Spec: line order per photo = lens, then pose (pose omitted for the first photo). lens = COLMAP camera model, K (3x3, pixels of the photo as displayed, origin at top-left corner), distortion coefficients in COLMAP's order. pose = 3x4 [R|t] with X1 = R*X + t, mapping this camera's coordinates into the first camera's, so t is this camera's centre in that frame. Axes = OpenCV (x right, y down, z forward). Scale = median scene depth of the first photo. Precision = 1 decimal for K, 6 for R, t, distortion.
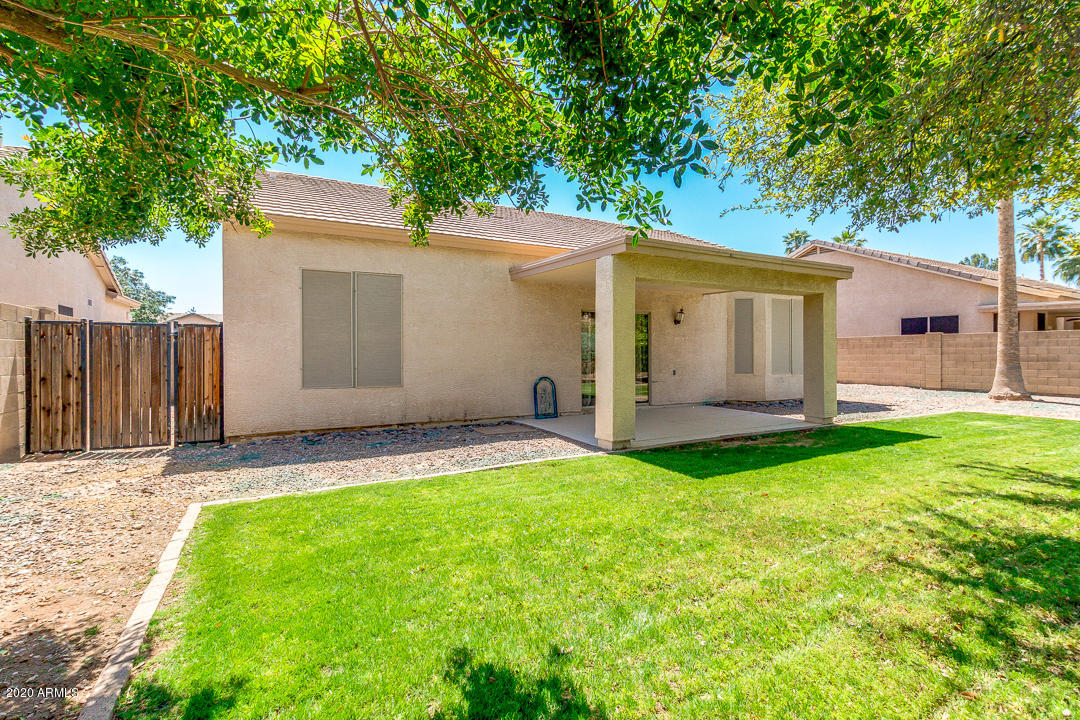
lens RADIAL K [[493.6, 0, 540.1], [0, 493.6, 354.9], [0, 0, 1]] dist [0.008875, -0.004850]
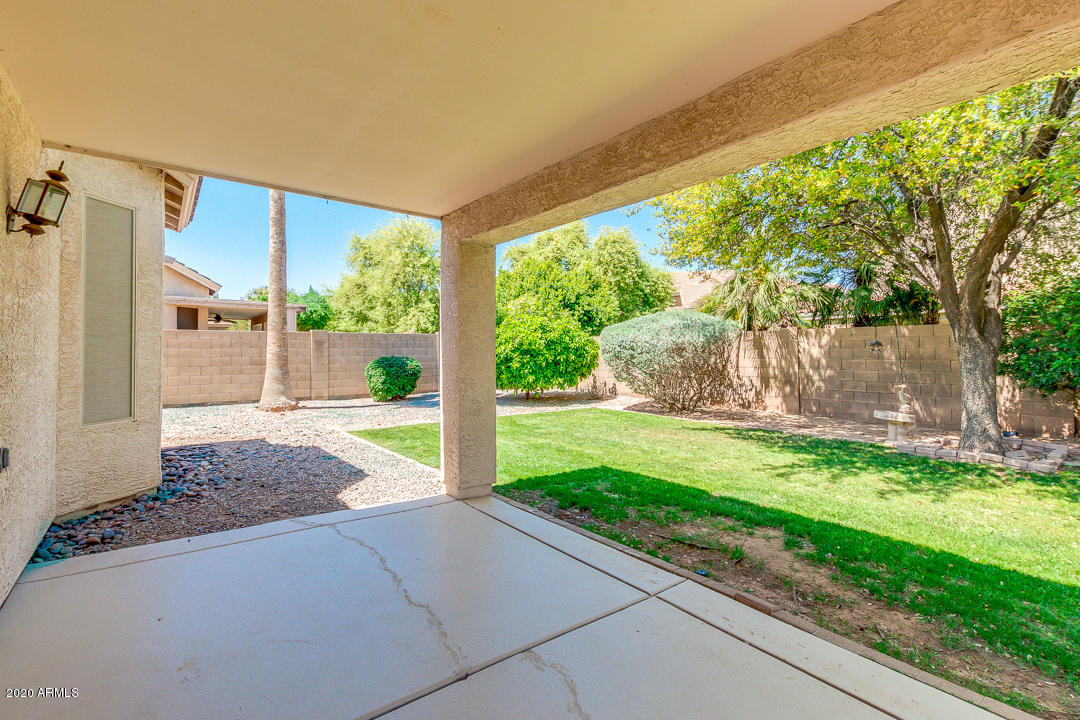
lens RADIAL K [[493.6, 0, 538.4], [0, 493.6, 353.2], [0, 0, 1]] dist [0.008875, -0.004850]
pose [[-0.166810, -0.002259, 0.985987, 0.030187], [0.004943, 0.999983, 0.003127, -0.009226], [-0.985977, 0.005395, -0.166796, 0.763965]]
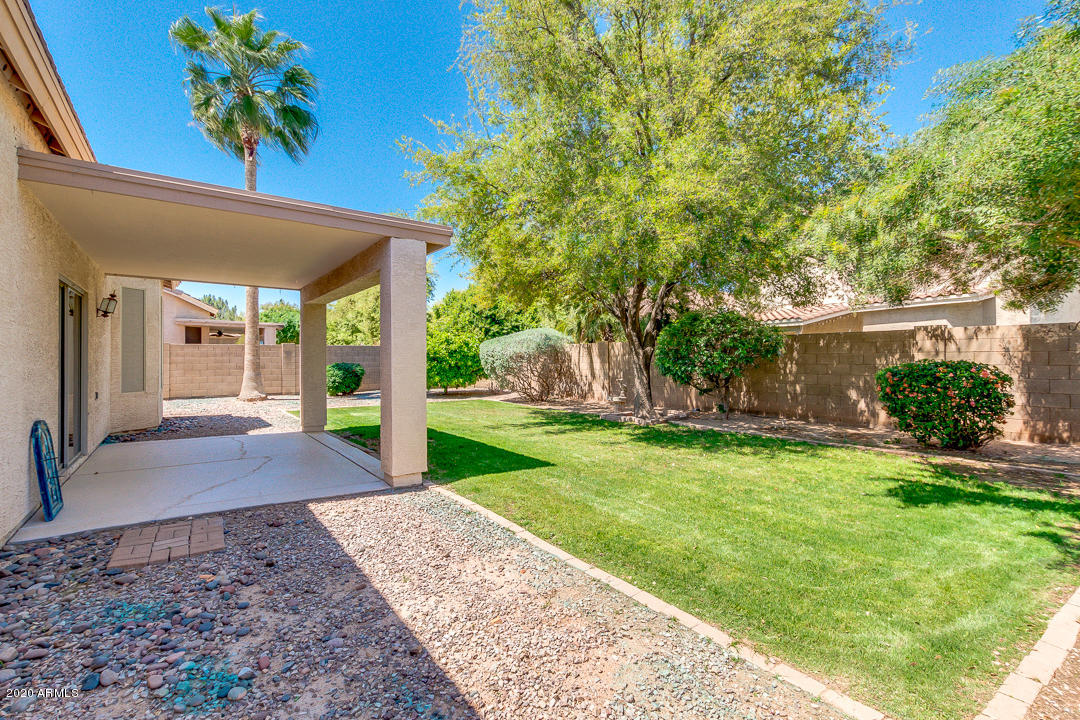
lens RADIAL K [[493.6, 0, 542.2], [0, 493.6, 363.3], [0, 0, 1]] dist [0.008875, -0.004850]
pose [[-0.135257, -0.006723, 0.990788, -0.377691], [0.008548, 0.999932, 0.007952, -0.005197], [-0.990774, 0.009544, -0.135191, 0.507089]]
